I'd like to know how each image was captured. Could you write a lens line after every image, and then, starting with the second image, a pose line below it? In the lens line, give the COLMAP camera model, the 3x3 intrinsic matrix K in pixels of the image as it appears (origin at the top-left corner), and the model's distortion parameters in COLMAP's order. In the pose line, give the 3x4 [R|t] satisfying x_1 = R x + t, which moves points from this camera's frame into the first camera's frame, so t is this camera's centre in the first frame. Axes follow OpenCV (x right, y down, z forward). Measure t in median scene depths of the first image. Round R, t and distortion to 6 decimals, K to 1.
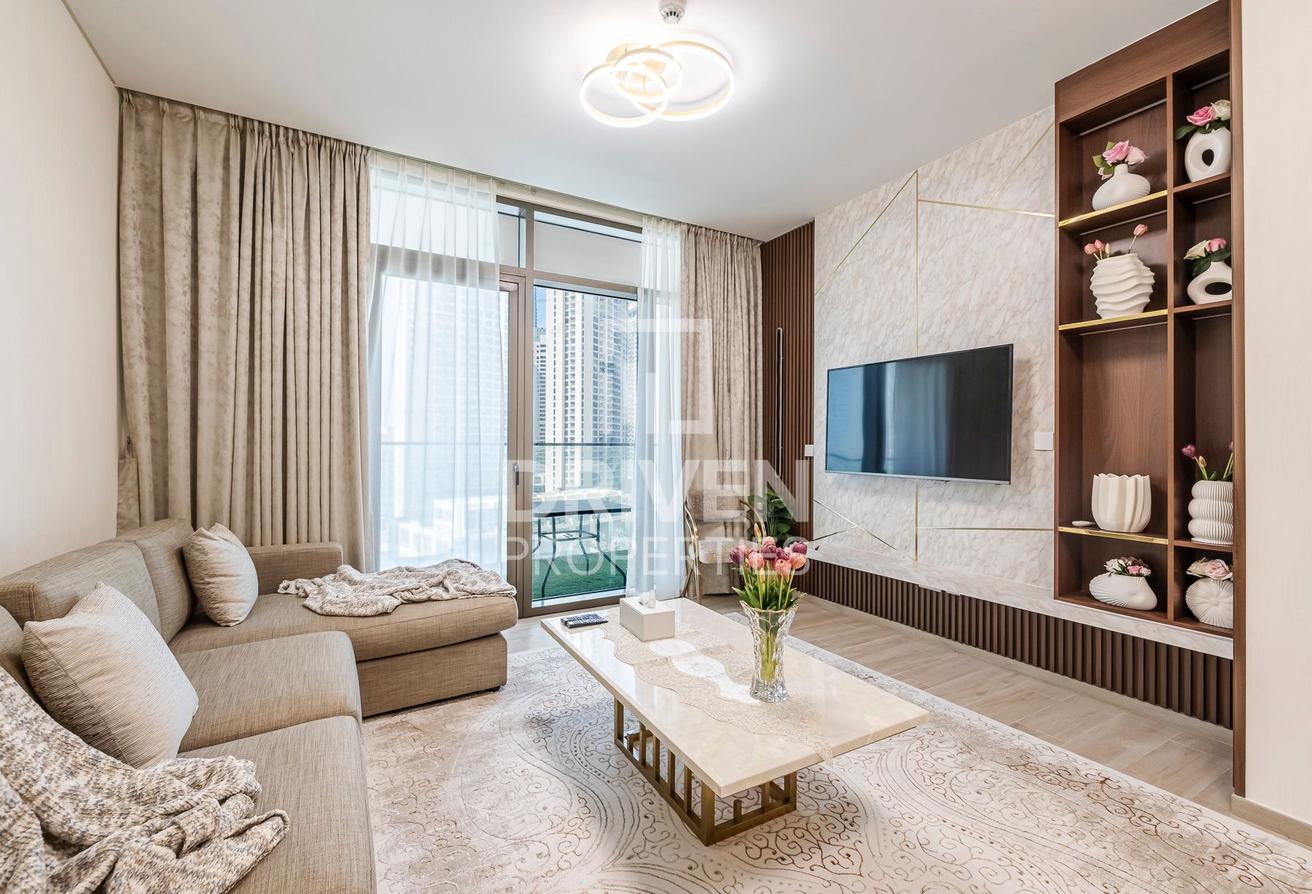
lens RADIAL K [[564.0, 0, 663.3], [0, 564.0, 431.9], [0, 0, 1]] dist [-0.001017, -0.000081]
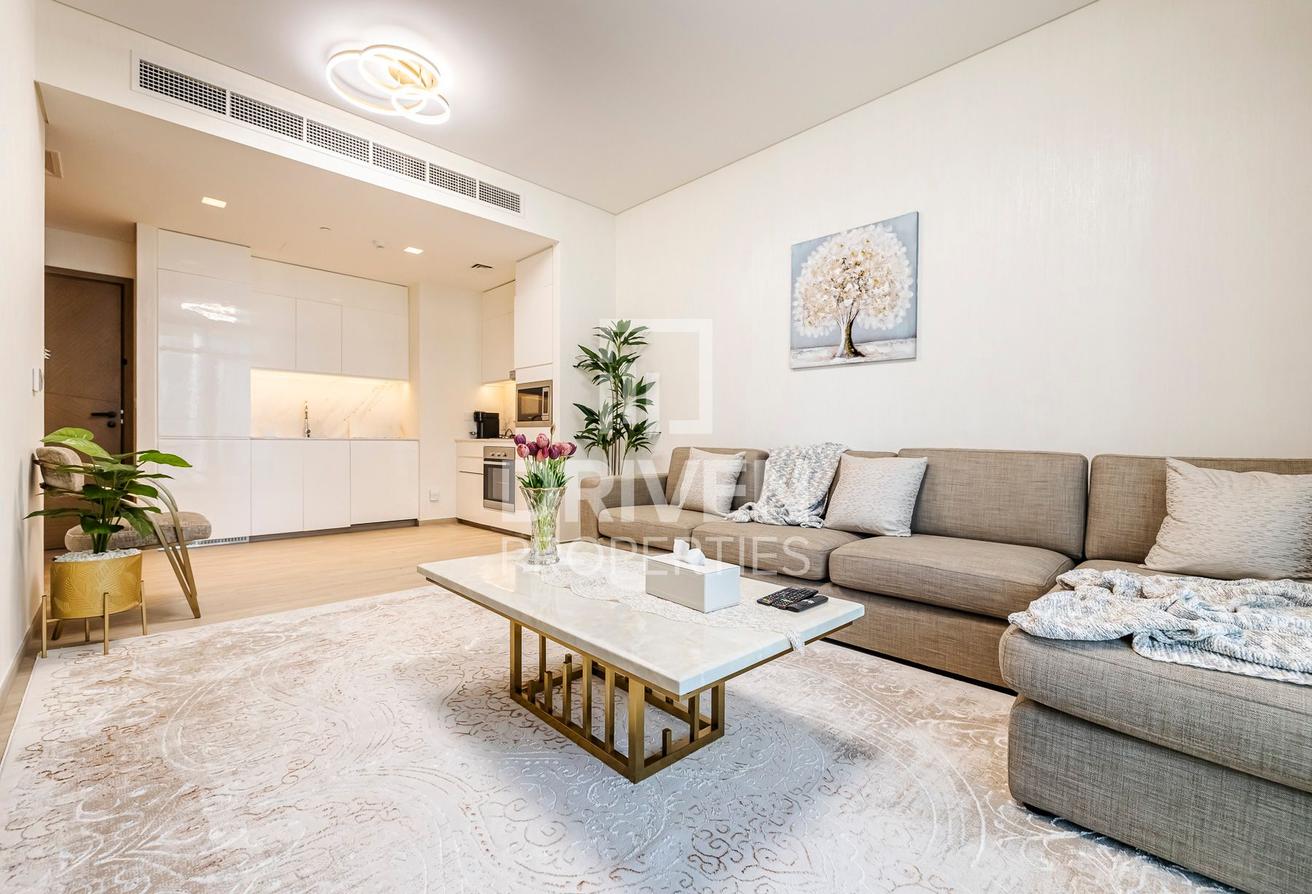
lens RADIAL K [[557.2, 0, 627.6], [0, 557.2, 440.0], [0, 0, 1]] dist [0.029765, 0.000159]
pose [[-0.980667, -0.010979, -0.195377, 0.142049], [-0.007478, 0.999798, -0.018646, 0.134762], [0.195542, -0.016824, -0.980551, 1.305092]]
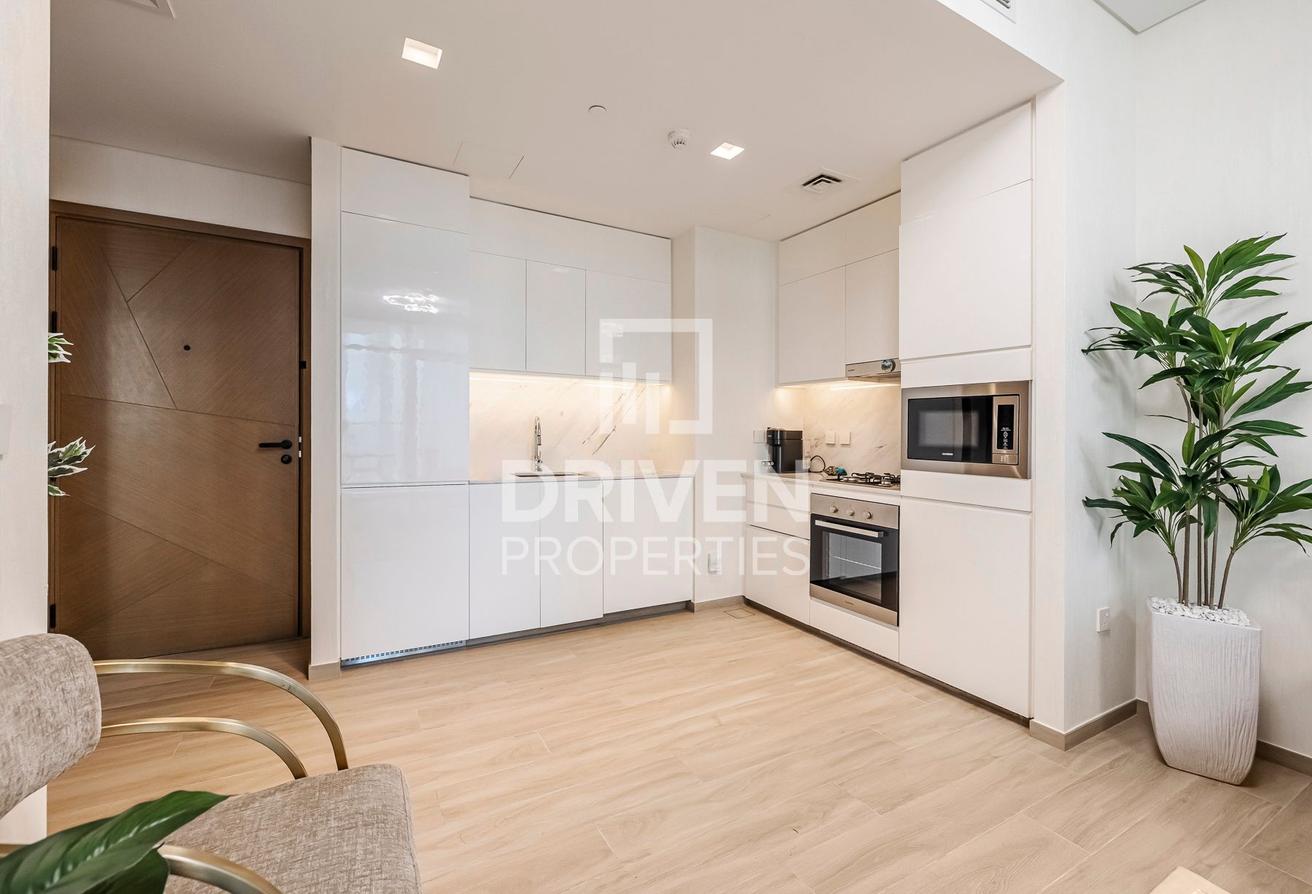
lens RADIAL K [[561.5, 0, 658.3], [0, 561.5, 439.4], [0, 0, 1]] dist [-0.001518, -0.000230]
pose [[-0.999581, -0.016870, 0.023502, 0.530320], [-0.016937, 0.999853, -0.002681, 0.026345], [-0.023454, -0.003078, -0.999720, 0.483886]]
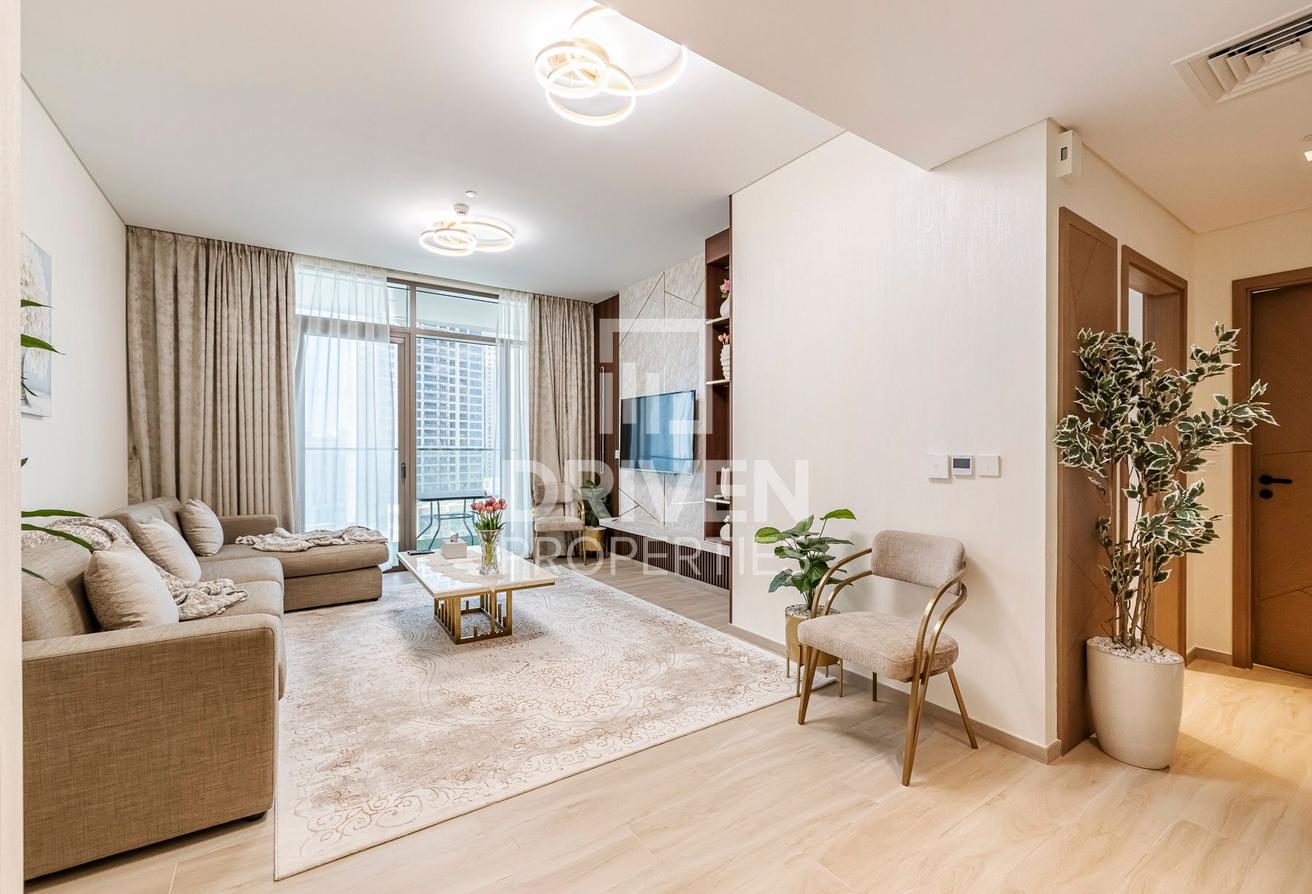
lens RADIAL K [[561.0, 0, 656.0], [0, 561.0, 447.0], [0, 0, 1]] dist [-0.000934, -0.000165]
pose [[0.998197, 0.000925, 0.060023, 0.385913], [-0.002123, 0.999800, 0.019910, -0.019750], [-0.059992, -0.020001, 0.997998, -0.612539]]
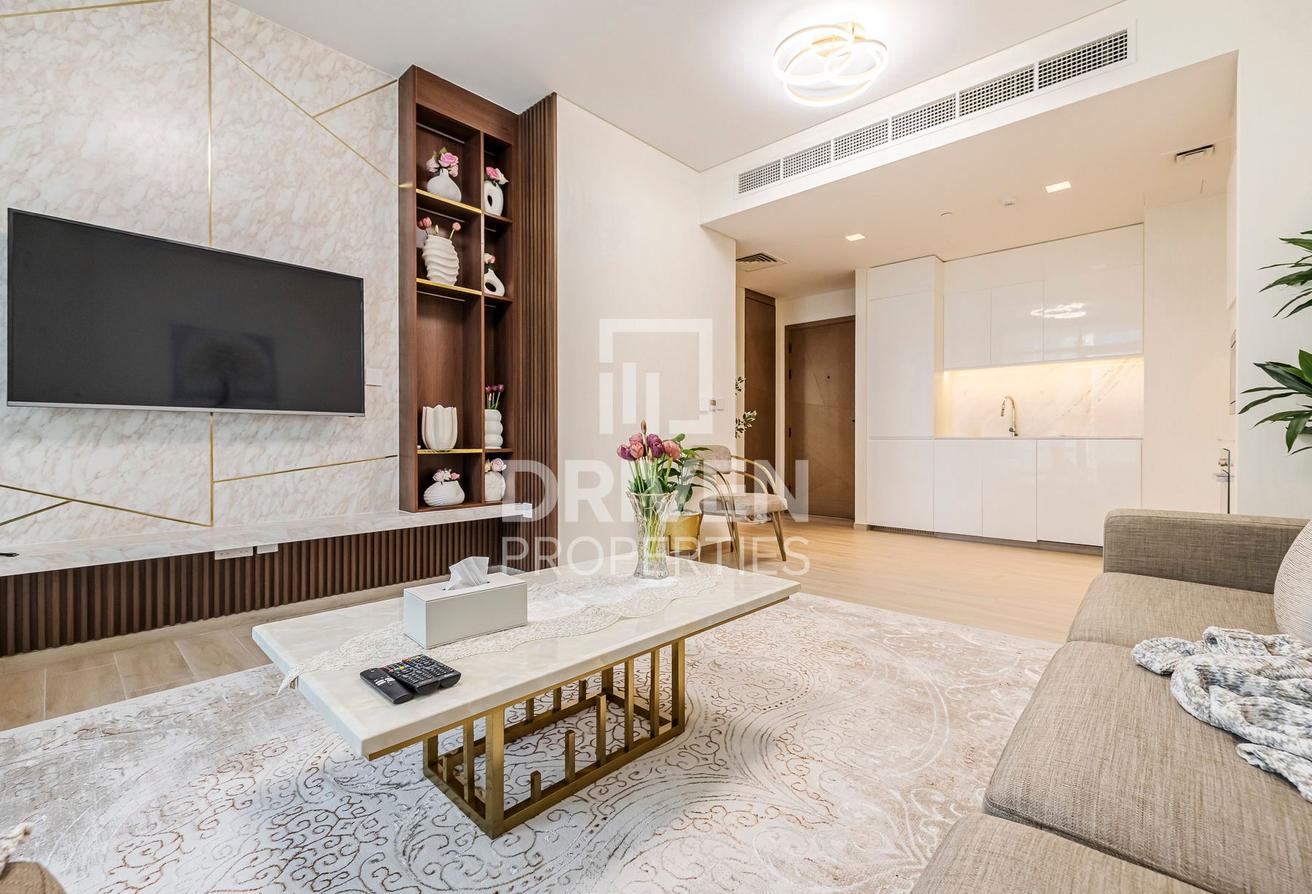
lens RADIAL K [[561.5, 0, 658.3], [0, 561.5, 439.4], [0, 0, 1]] dist [-0.001518, -0.000230]
pose [[-0.290090, -0.004717, 0.956988, -0.497502], [-0.014961, 0.999888, 0.000393, 0.124060], [-0.956882, -0.014204, -0.290128, 0.768429]]
